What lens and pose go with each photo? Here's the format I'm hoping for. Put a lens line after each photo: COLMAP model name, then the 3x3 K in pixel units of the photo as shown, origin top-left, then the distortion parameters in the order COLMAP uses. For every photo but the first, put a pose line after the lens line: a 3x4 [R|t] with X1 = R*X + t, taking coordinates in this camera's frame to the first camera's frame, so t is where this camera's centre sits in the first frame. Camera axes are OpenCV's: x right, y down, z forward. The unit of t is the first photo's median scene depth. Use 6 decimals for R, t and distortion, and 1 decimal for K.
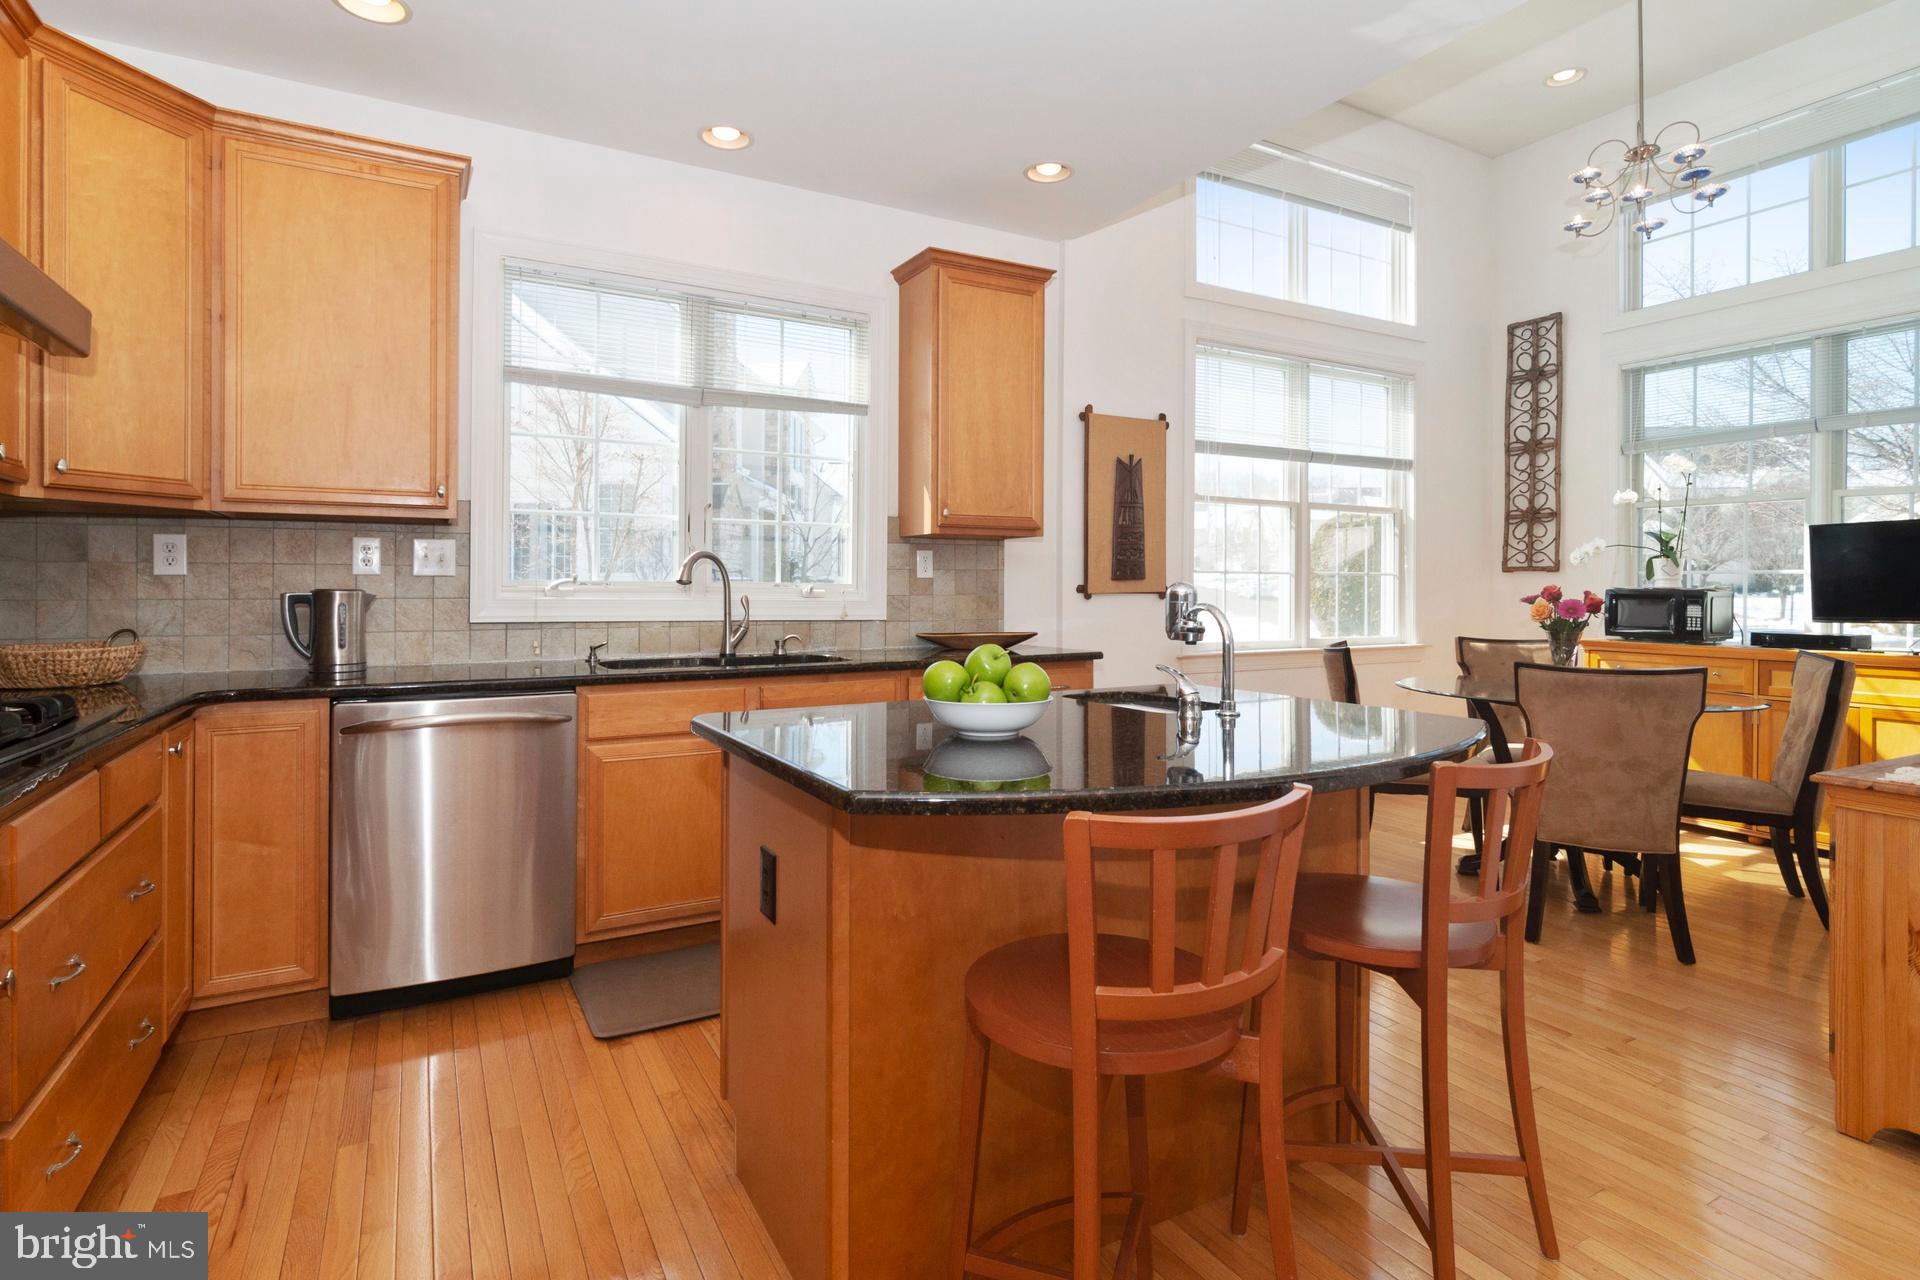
lens RADIAL K [[938.8, 0, 950.5], [0, 938.8, 581.5], [0, 0, 1]] dist [-0.003913, 0.003673]
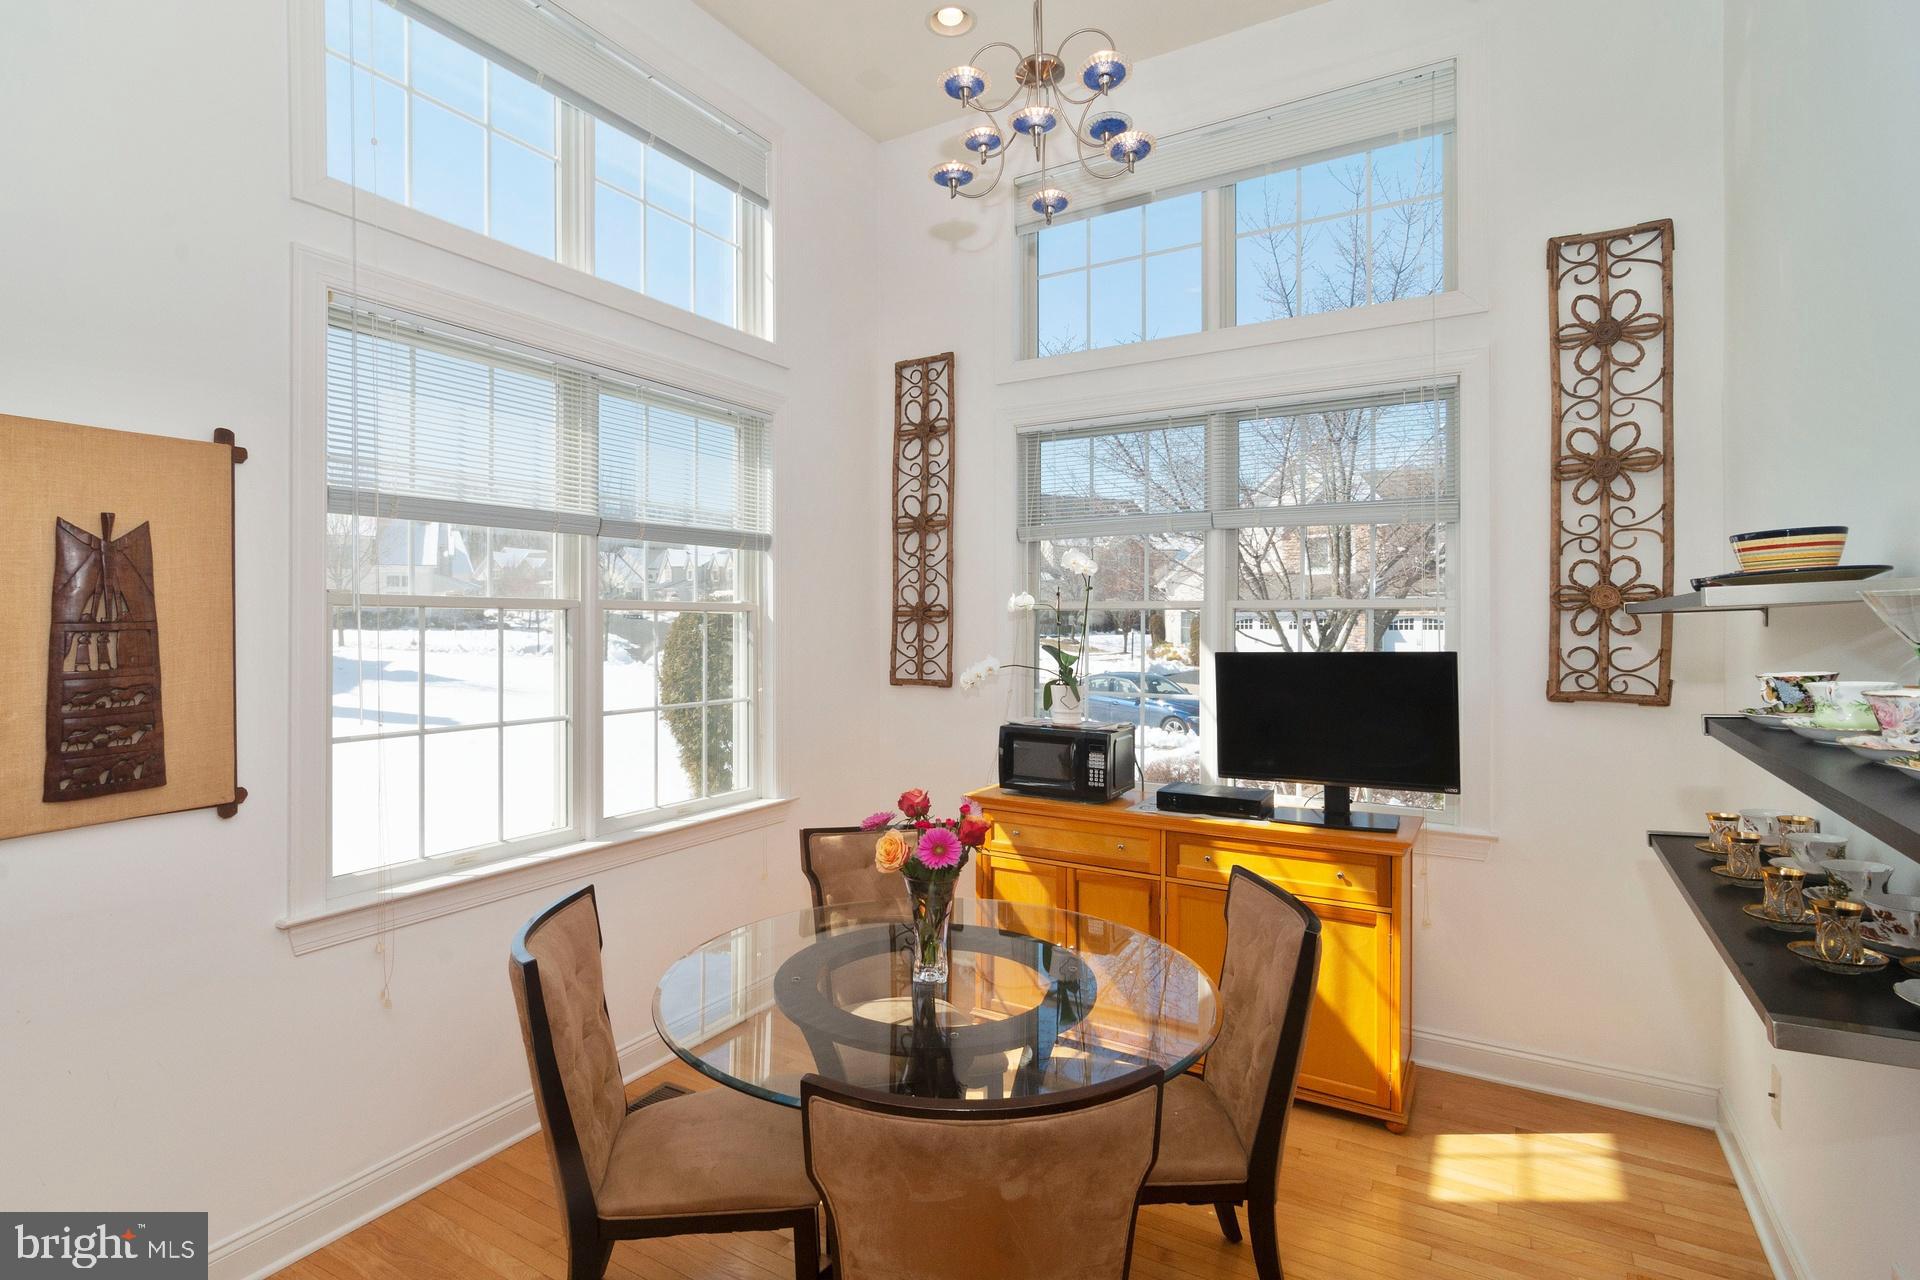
lens RADIAL K [[938.8, 0, 914.3], [0, 938.8, 624.2], [0, 0, 1]] dist [-0.003913, 0.003673]
pose [[0.873796, -0.004584, 0.486272, 0.244902], [0.003380, 0.999989, 0.003353, -0.065345], [-0.486281, -0.001286, 0.873801, 0.337194]]
